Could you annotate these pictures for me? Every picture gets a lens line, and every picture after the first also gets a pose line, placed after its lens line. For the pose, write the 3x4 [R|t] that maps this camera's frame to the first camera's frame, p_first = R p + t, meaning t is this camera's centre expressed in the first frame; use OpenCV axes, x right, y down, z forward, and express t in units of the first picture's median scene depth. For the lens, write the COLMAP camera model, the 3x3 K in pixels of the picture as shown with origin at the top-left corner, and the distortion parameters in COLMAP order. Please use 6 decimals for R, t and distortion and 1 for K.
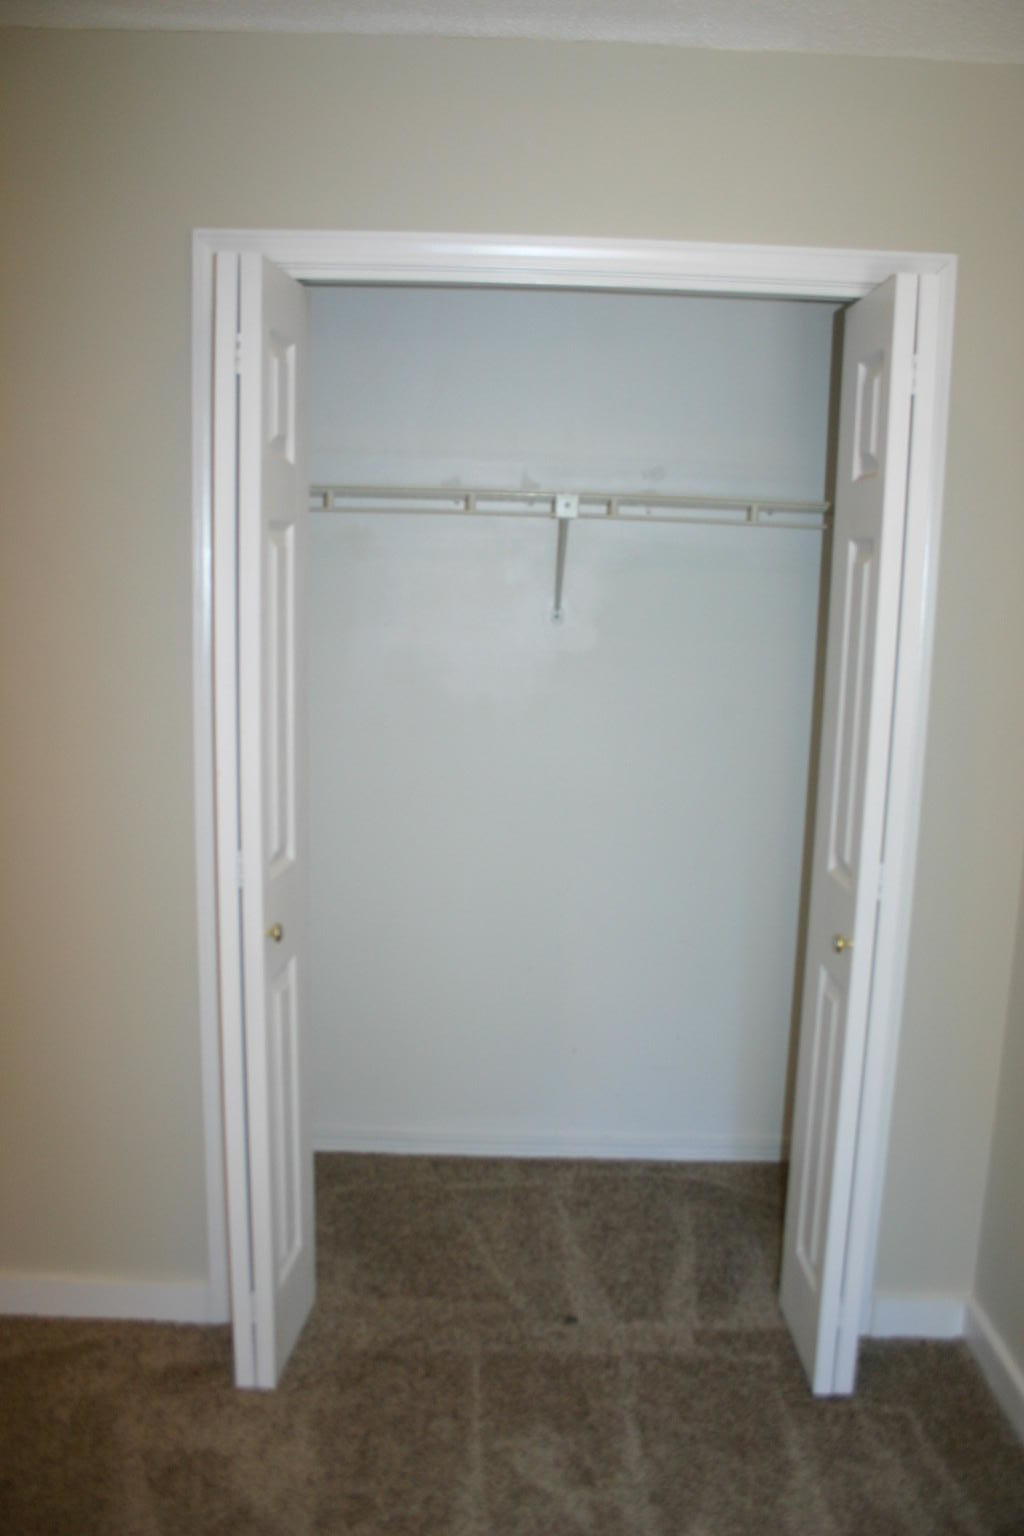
lens RADIAL K [[1240.8, 0, 512.0], [0, 1240.8, 768.0], [0, 0, 1]] dist [-0.164266, 0.146900]
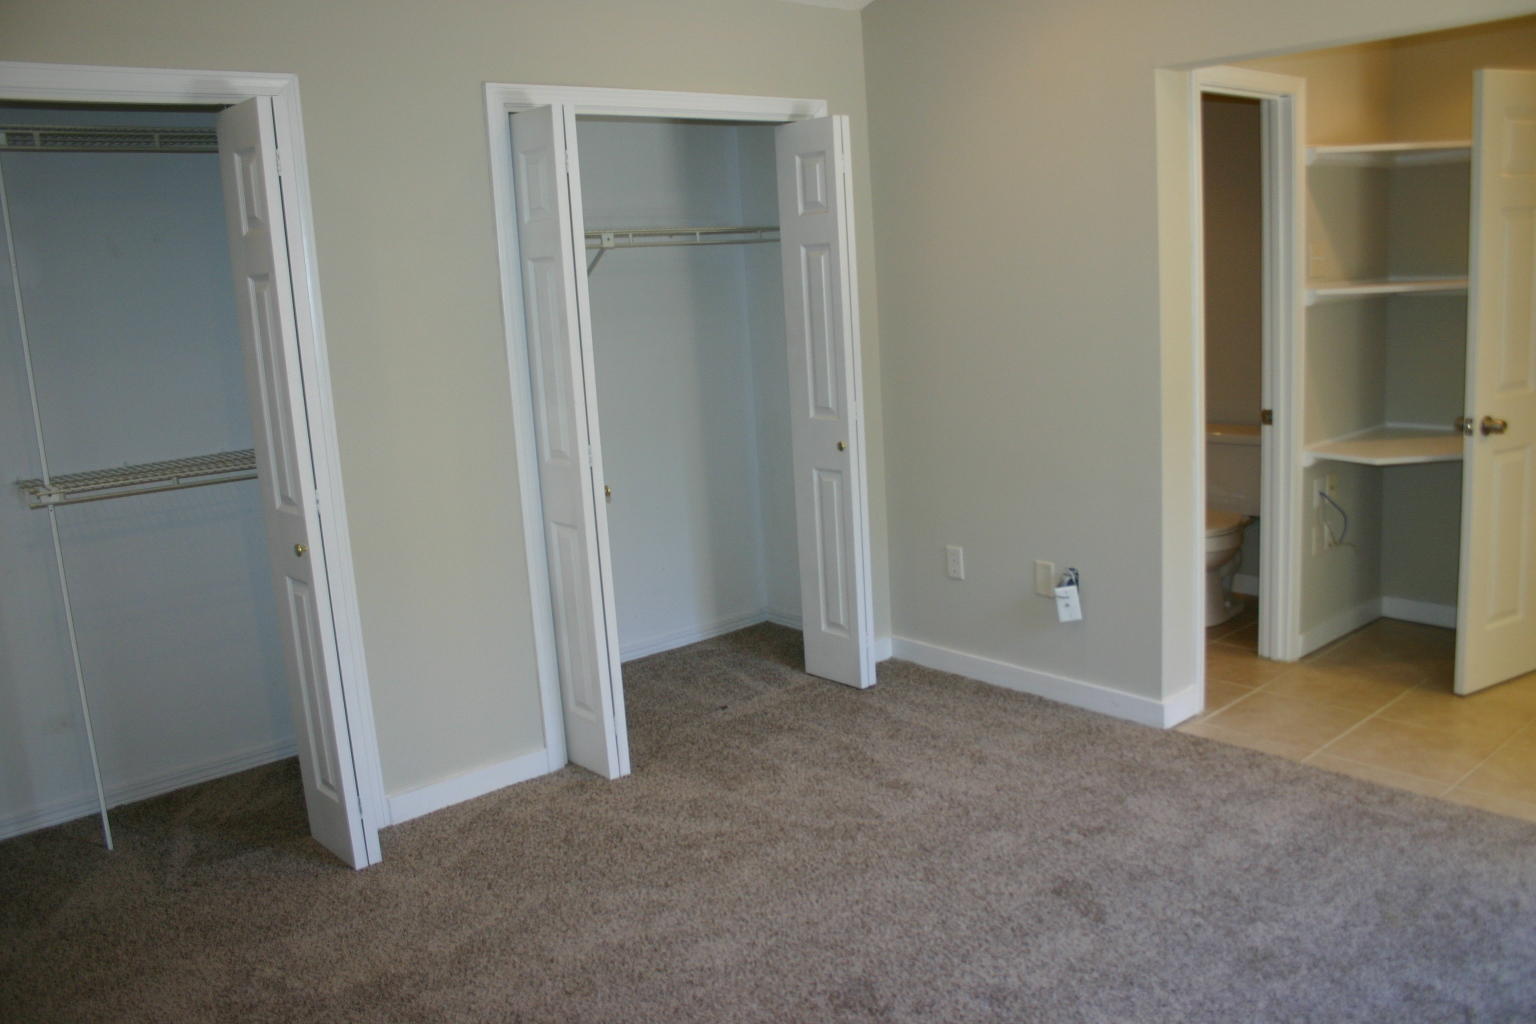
lens RADIAL K [[1240.8, 0, 768.0], [0, 1240.8, 512.0], [0, 0, 1]] dist [-0.164266, 0.146900]
pose [[0.759836, -0.188937, 0.622055, -0.955974], [0.178829, 0.980670, 0.079421, 0.056732], [-0.625036, 0.050895, 0.778935, -0.428814]]
